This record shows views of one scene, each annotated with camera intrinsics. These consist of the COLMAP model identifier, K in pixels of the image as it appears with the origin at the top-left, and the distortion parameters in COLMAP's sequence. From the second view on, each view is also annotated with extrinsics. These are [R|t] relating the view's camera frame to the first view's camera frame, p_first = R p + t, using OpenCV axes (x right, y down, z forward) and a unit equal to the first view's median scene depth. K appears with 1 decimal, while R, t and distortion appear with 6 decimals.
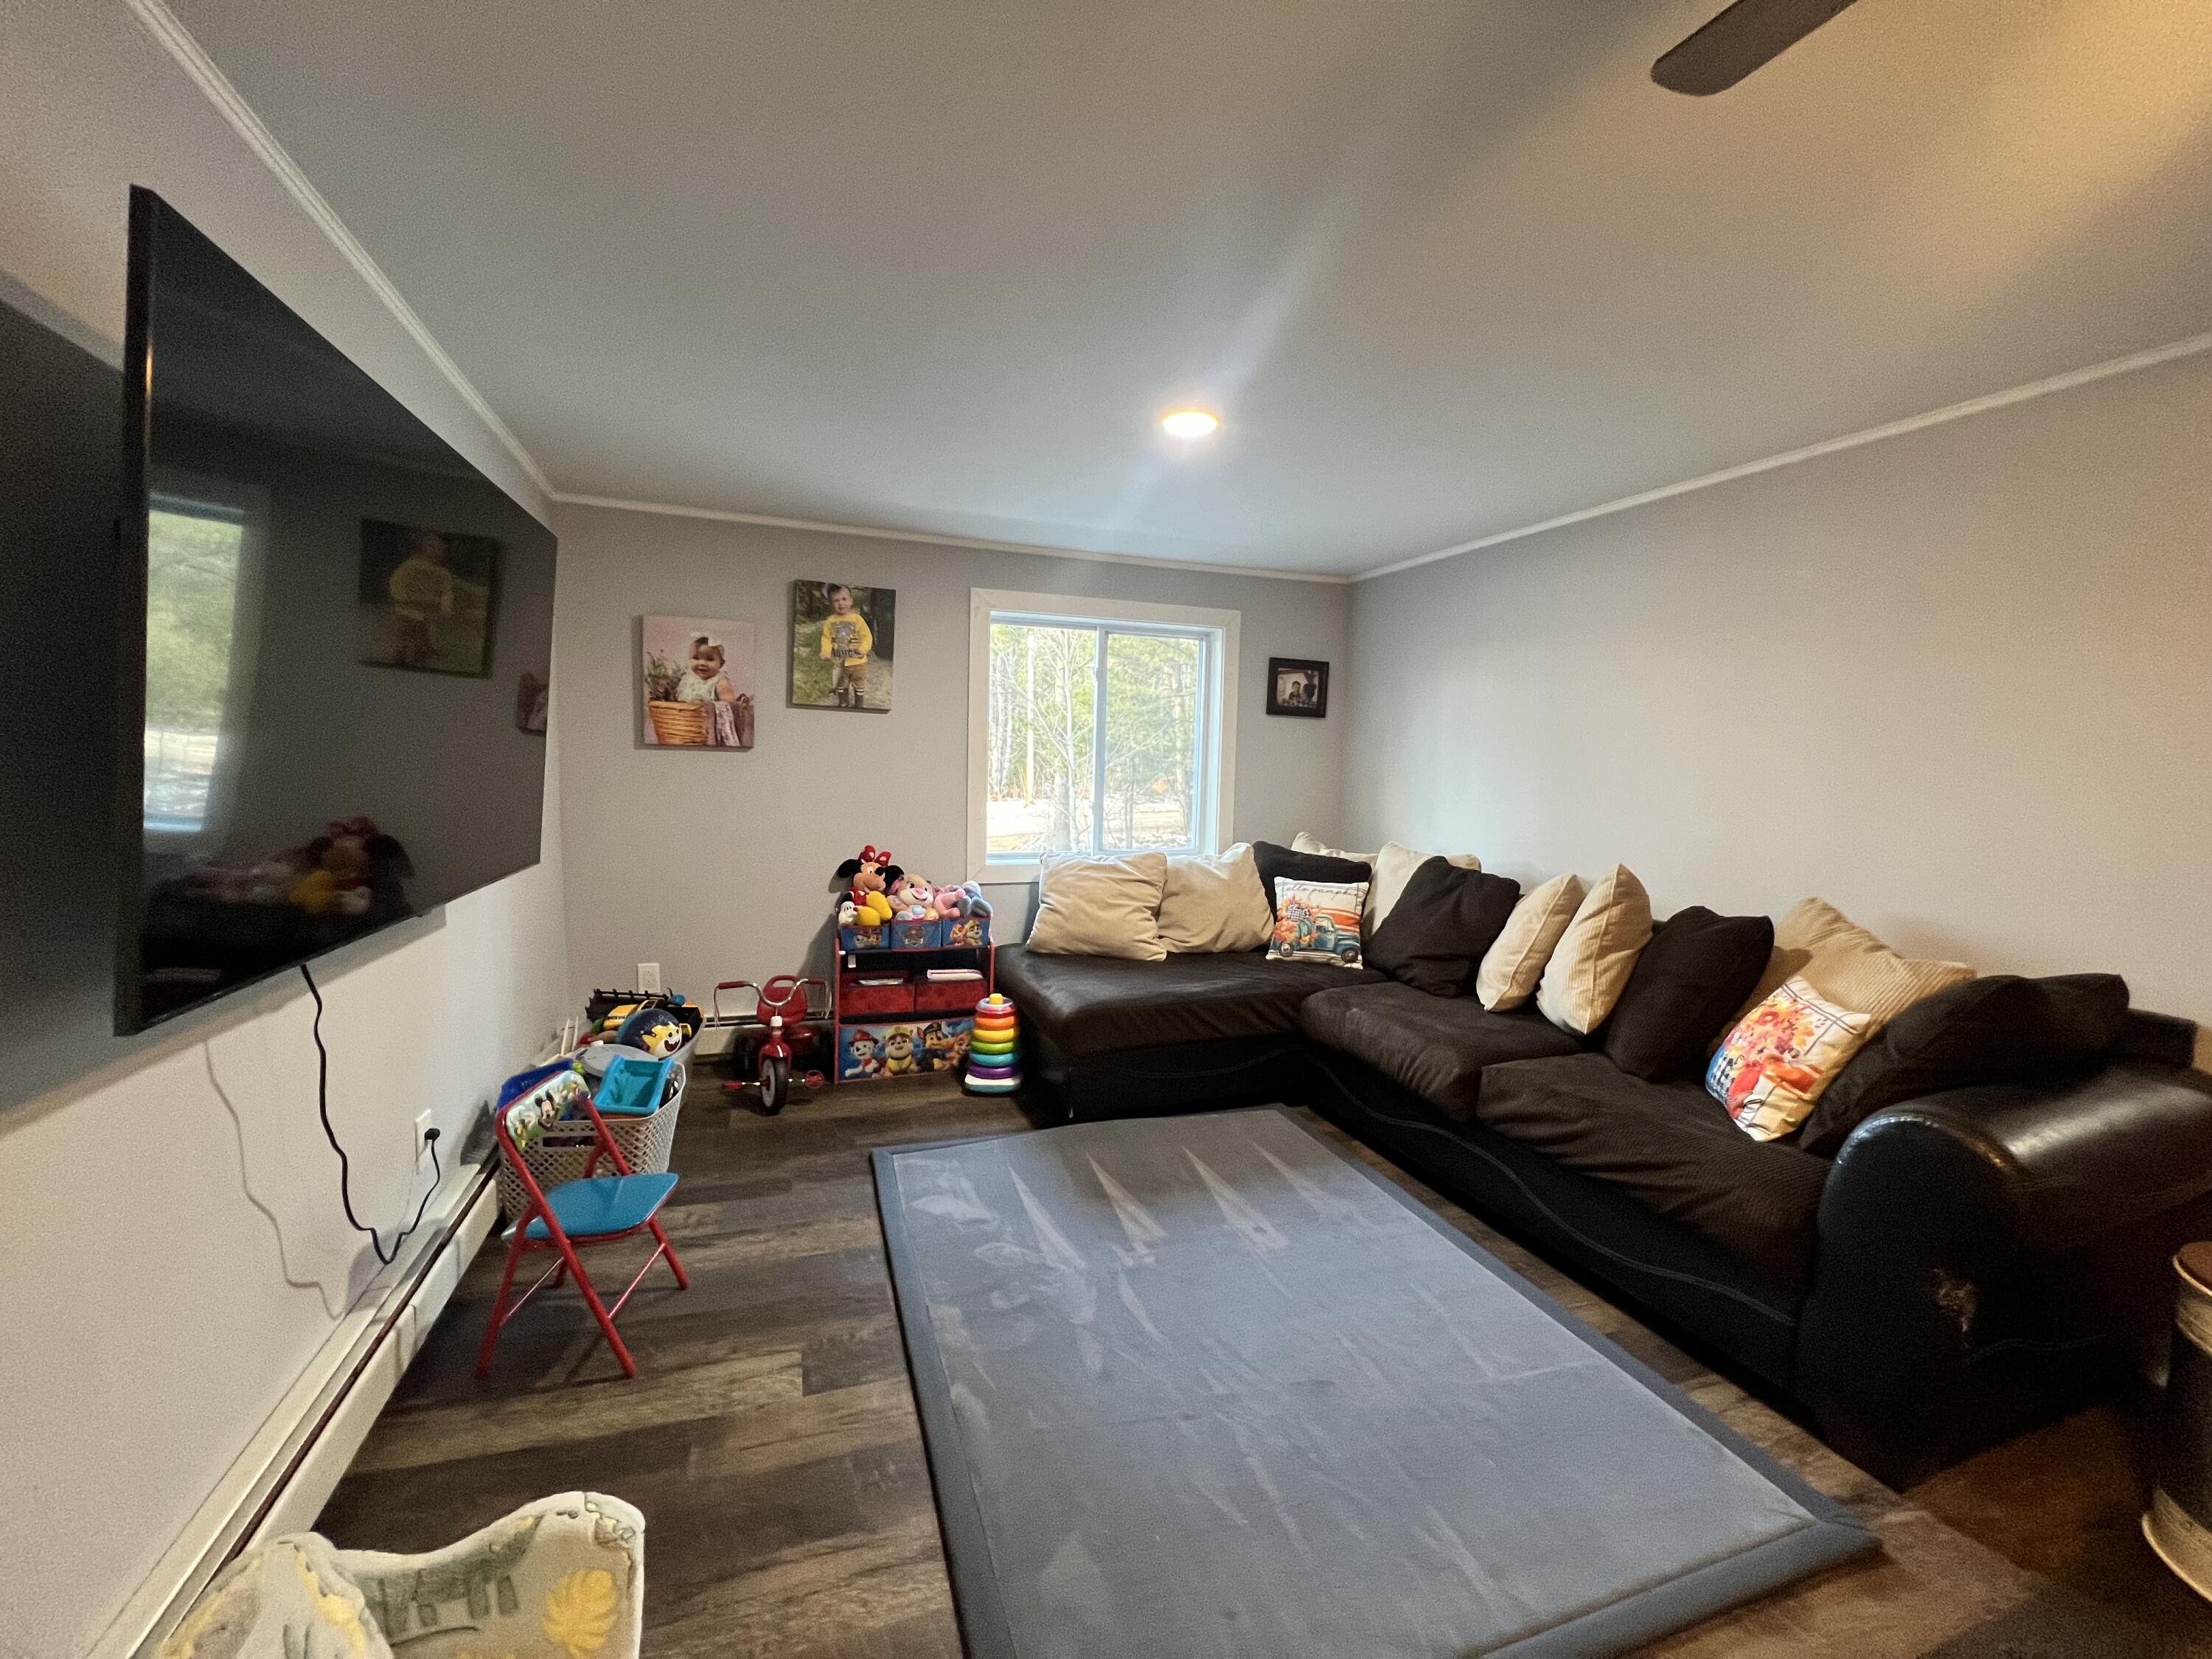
lens RADIAL K [[888.1, 0, 1101.9], [0, 888.1, 826.1], [0, 0, 1]] dist [-0.001589, -0.000360]
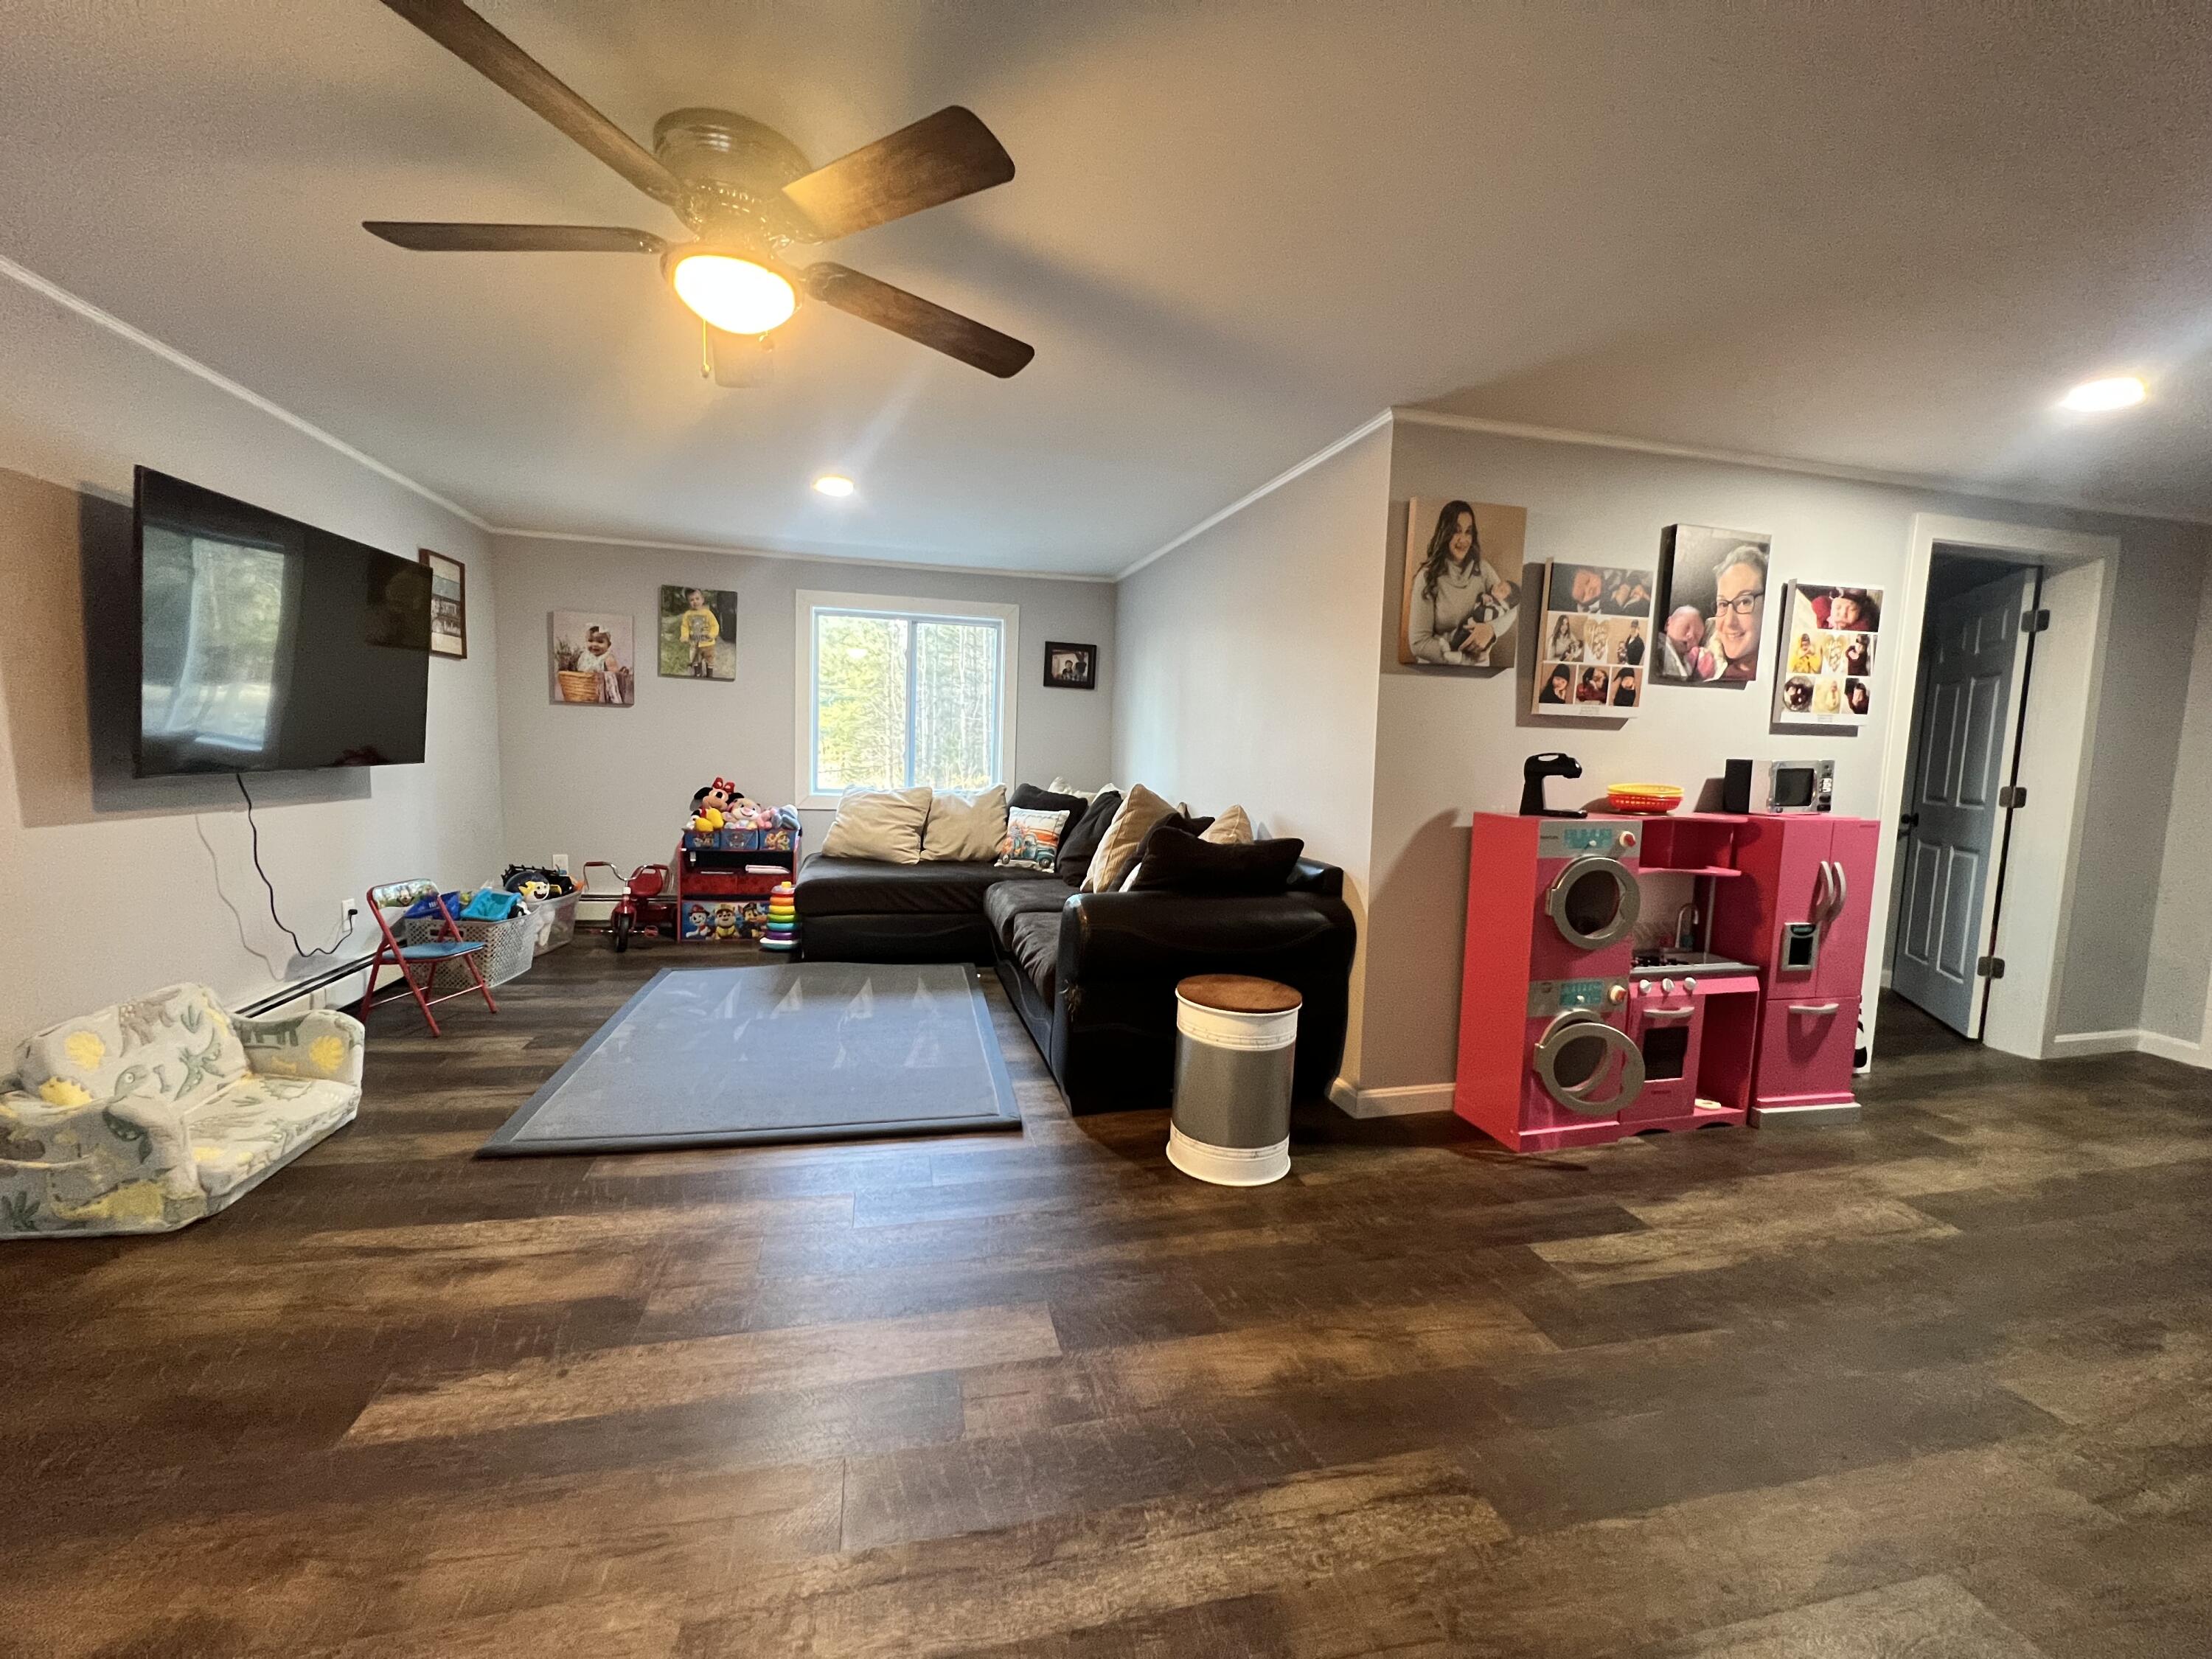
lens RADIAL K [[888.1, 0, 1102.9], [0, 888.1, 829.0], [0, 0, 1]] dist [-0.001589, -0.000360]
pose [[0.994051, 0.022926, -0.106471, 0.502591], [-0.021152, 0.999618, 0.017766, 0.067741], [0.106838, -0.015409, 0.994157, -0.324863]]
